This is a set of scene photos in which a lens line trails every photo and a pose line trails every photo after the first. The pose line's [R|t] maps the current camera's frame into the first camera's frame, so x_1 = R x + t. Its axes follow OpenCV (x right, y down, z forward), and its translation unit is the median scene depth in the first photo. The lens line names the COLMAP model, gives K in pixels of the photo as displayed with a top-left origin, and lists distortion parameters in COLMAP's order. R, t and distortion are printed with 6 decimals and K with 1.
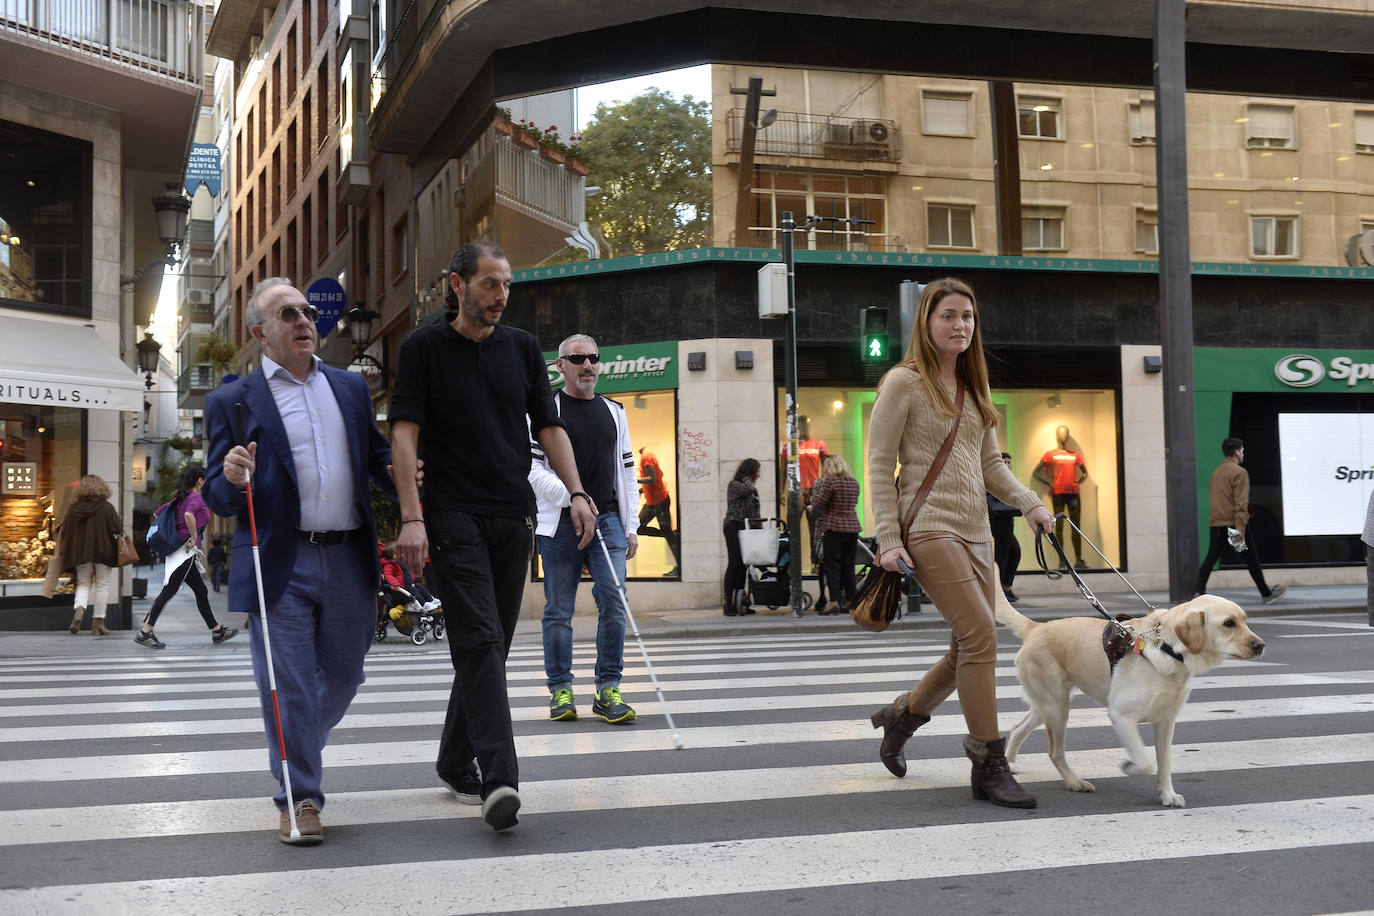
lens RADIAL K [[1437.7, 0, 687.0], [0, 1437.7, 458.0], [0, 0, 1]] dist [-0.006123, -0.017235]
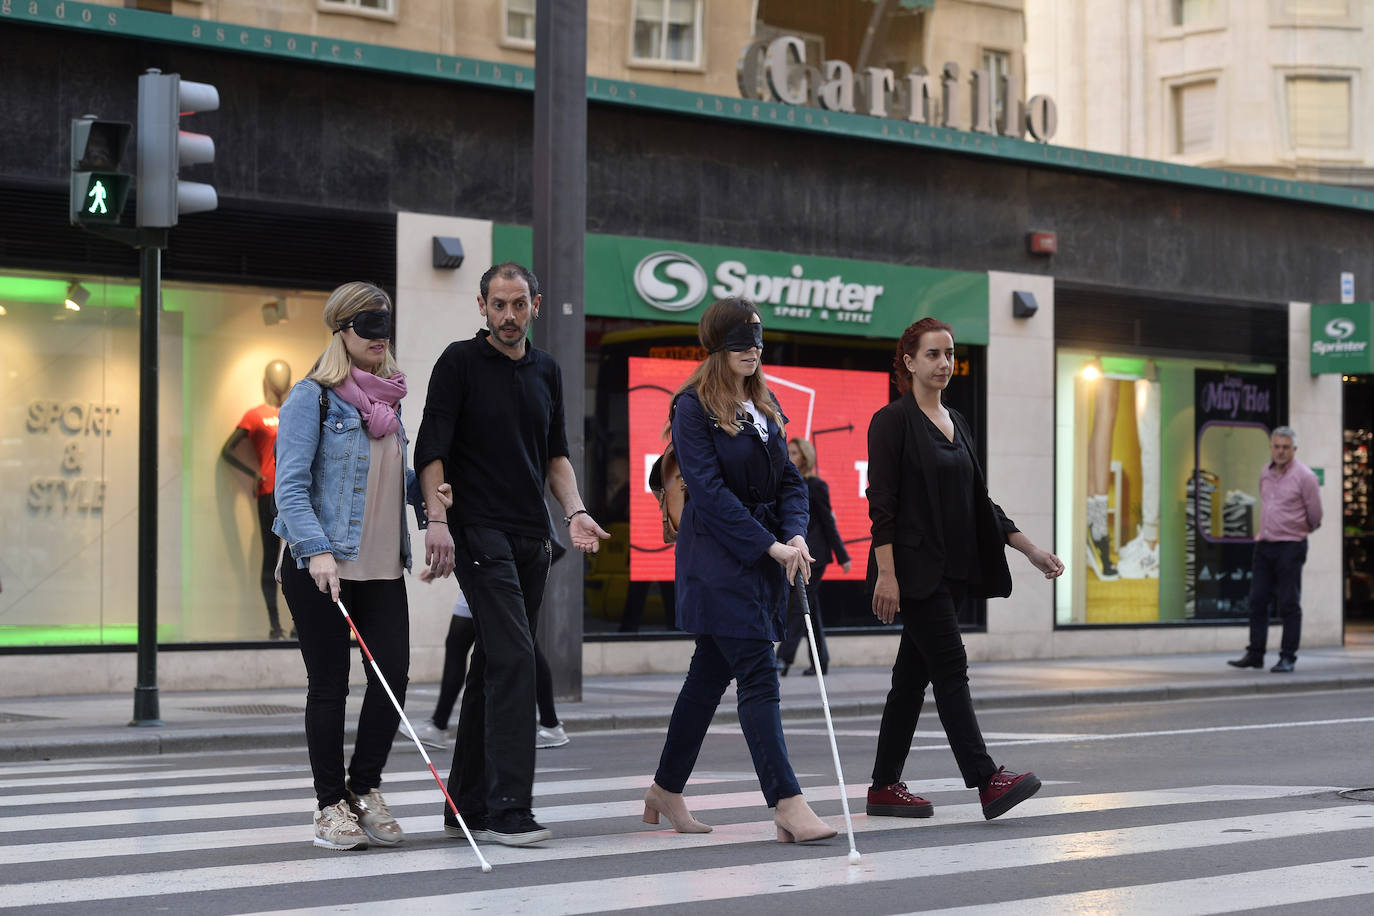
lens RADIAL K [[3359.9, 0, 687.0], [0, 3359.9, 458.0], [0, 0, 1]] dist [-0.103128, -0.345404]
pose [[0.835927, 0.034602, 0.547750, -0.273586], [-0.045249, 0.998958, 0.005950, -0.001409], [-0.546973, -0.029759, 0.836621, -0.079108]]
